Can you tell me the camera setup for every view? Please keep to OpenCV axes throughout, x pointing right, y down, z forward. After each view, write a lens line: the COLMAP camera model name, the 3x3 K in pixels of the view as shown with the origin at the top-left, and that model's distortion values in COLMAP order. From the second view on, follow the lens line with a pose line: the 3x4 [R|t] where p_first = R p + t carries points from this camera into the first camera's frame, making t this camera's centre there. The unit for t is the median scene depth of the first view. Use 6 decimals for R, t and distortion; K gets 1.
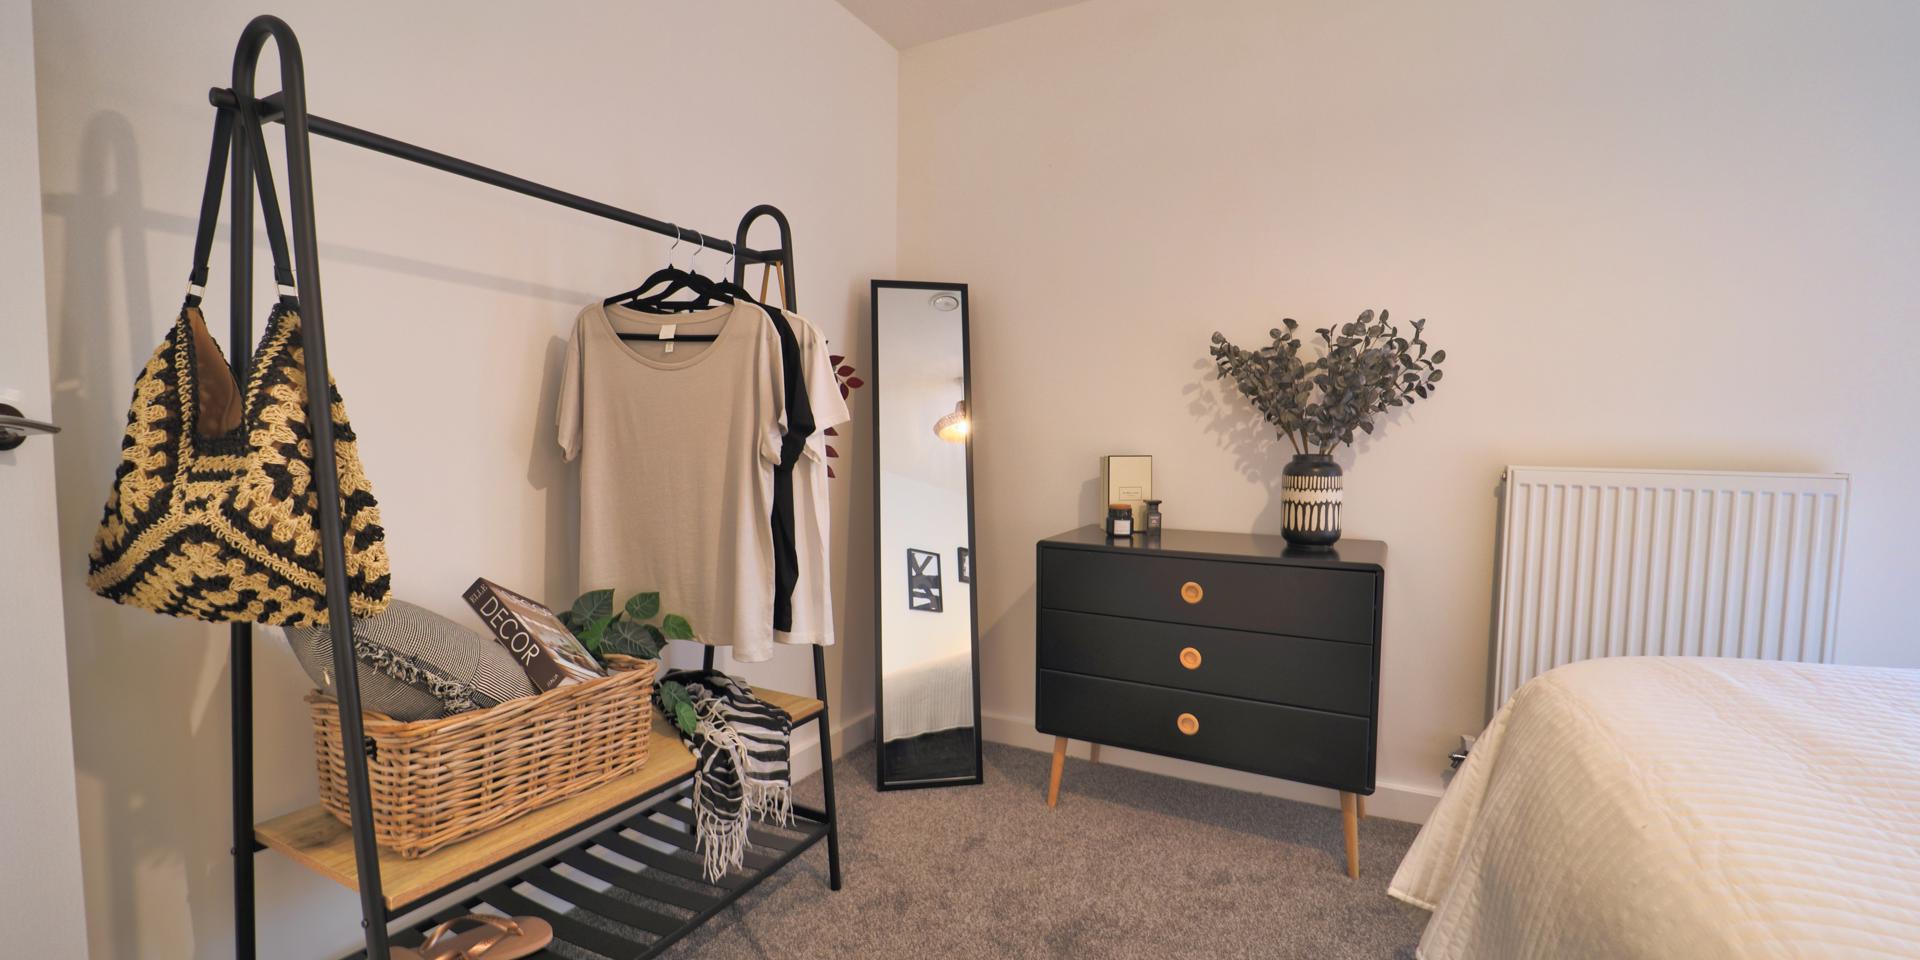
lens RADIAL K [[811.4, 0, 960.4], [0, 811.4, 490.3], [0, 0, 1]] dist [-0.002330, -0.009769]
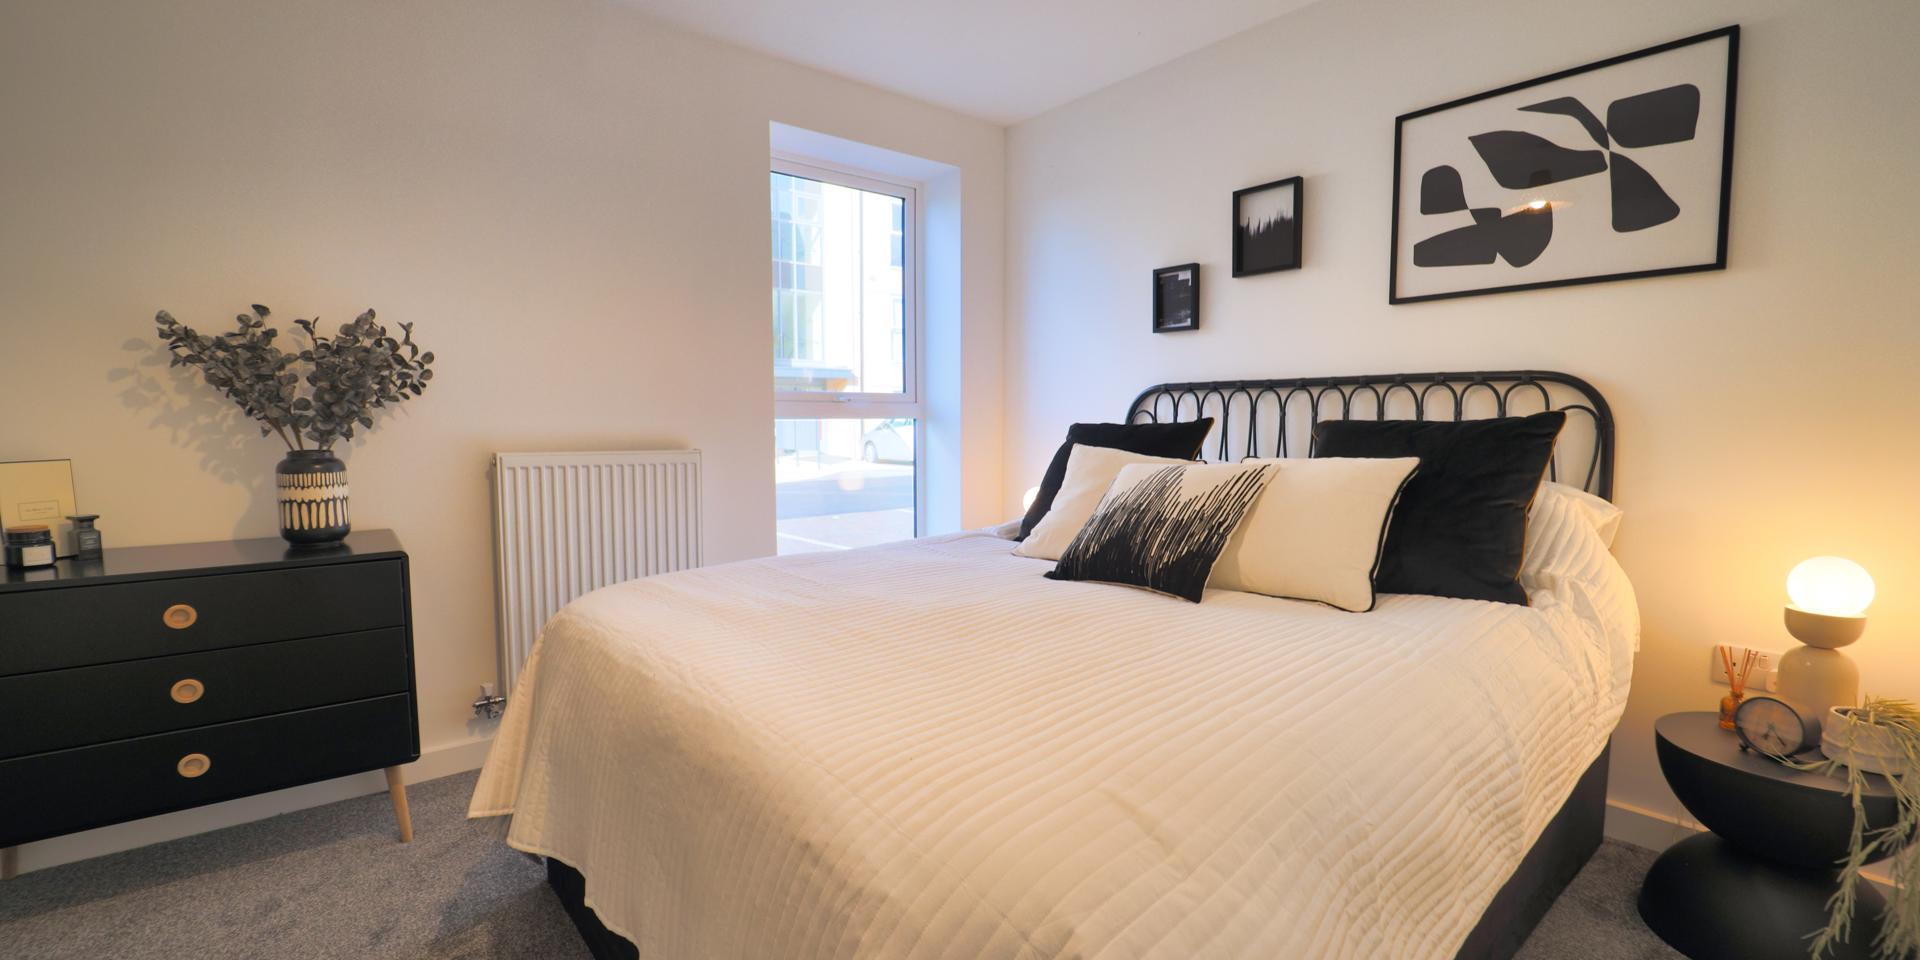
lens RADIAL K [[811.4, 0, 960.4], [0, 811.4, 490.3], [0, 0, 1]] dist [-0.002330, -0.009769]
pose [[0.388464, -0.089713, 0.917086, -0.159921], [0.057201, 0.995678, 0.073171, -0.022999], [-0.919687, 0.024034, 0.391917, -0.104177]]
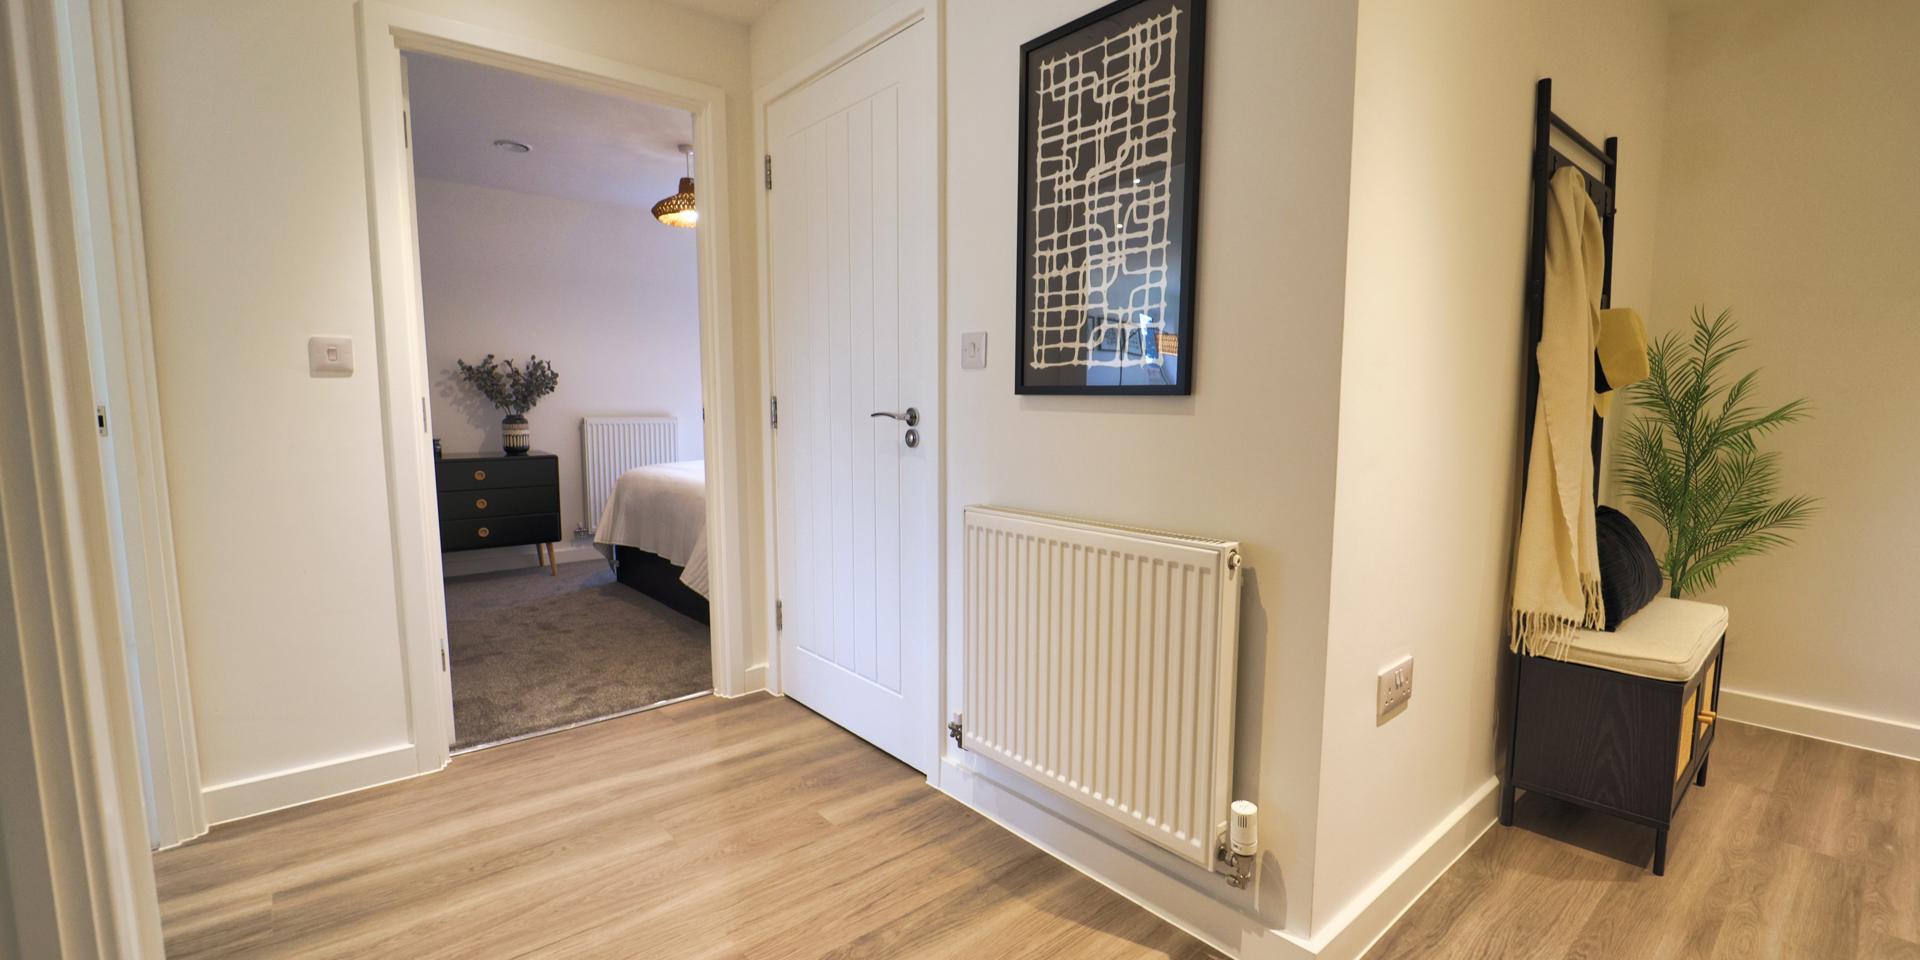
lens RADIAL K [[811.4, 0, 960.4], [0, 811.4, 490.3], [0, 0, 1]] dist [-0.002330, -0.009769]
pose [[0.380815, -0.109406, 0.918156, -1.296166], [0.057148, 0.993862, 0.094724, 0.025441], [-0.922884, 0.016399, 0.384730, -1.143065]]
